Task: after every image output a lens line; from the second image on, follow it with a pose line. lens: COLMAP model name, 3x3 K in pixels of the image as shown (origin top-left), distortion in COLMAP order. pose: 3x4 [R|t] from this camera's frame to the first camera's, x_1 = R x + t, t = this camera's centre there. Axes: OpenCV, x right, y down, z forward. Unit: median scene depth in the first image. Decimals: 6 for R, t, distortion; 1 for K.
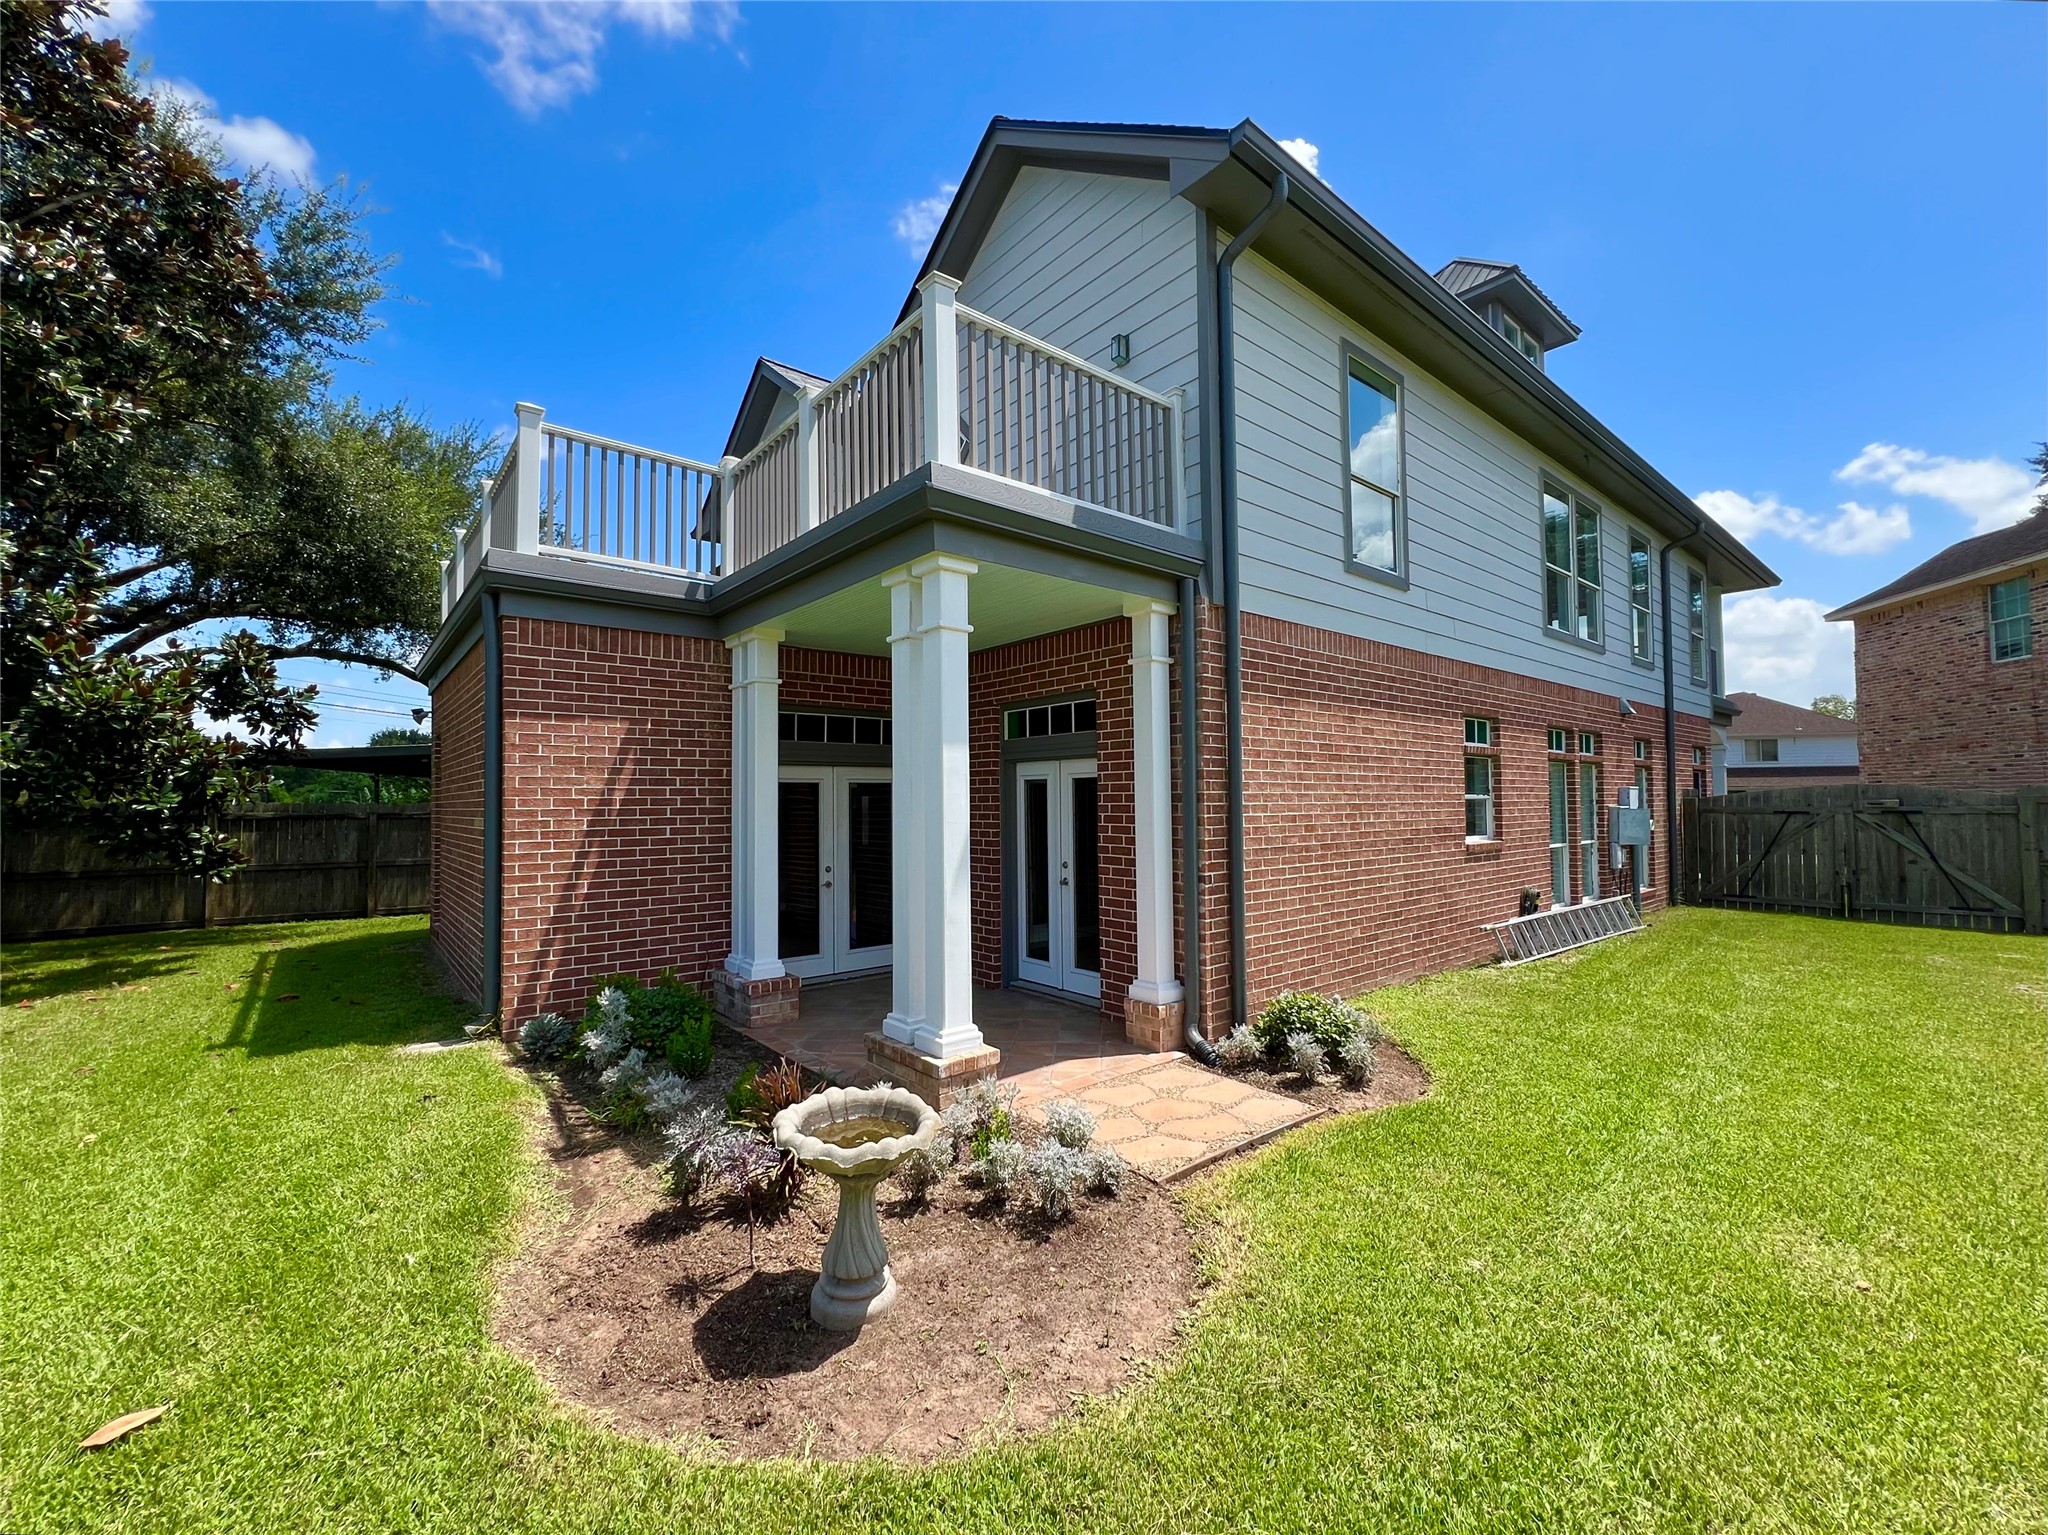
lens RADIAL K [[820.1, 0, 1015.5], [0, 820.1, 775.6], [0, 0, 1]] dist [-0.001053, -0.000175]
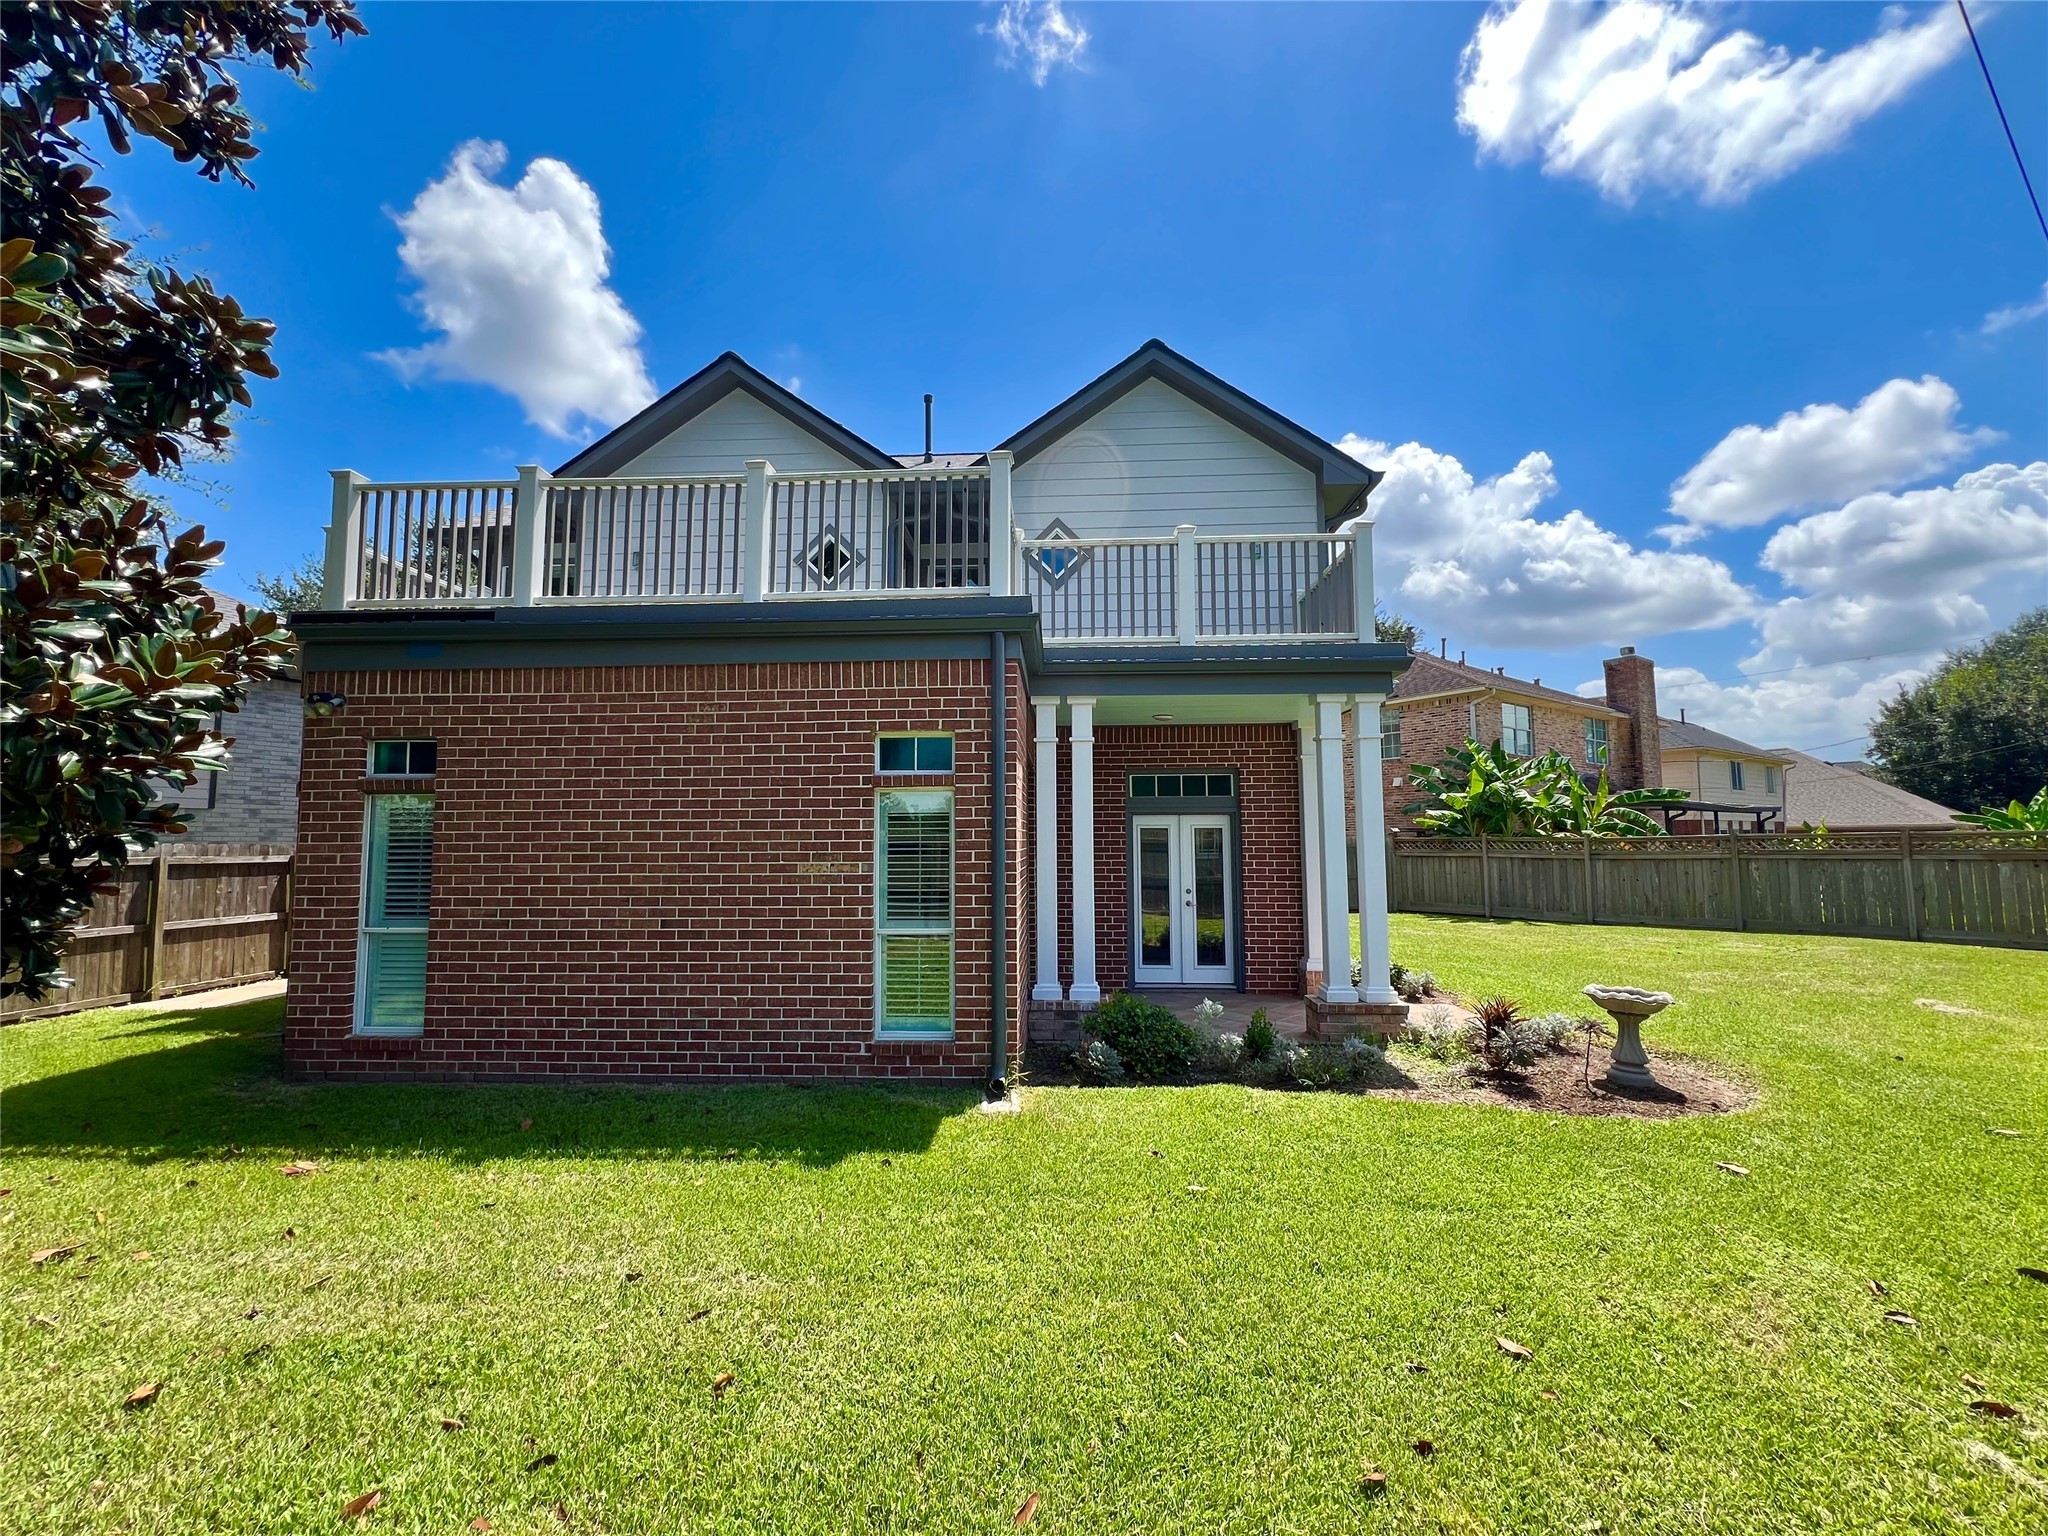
lens RADIAL K [[820.1, 0, 1011.9], [0, 820.1, 770.8], [0, 0, 1]] dist [-0.001053, -0.000175]
pose [[0.677092, 0.078300, 0.731721, -1.146737], [-0.028476, 0.996366, -0.080269, 0.025557], [-0.735347, 0.033513, 0.676861, 0.287022]]
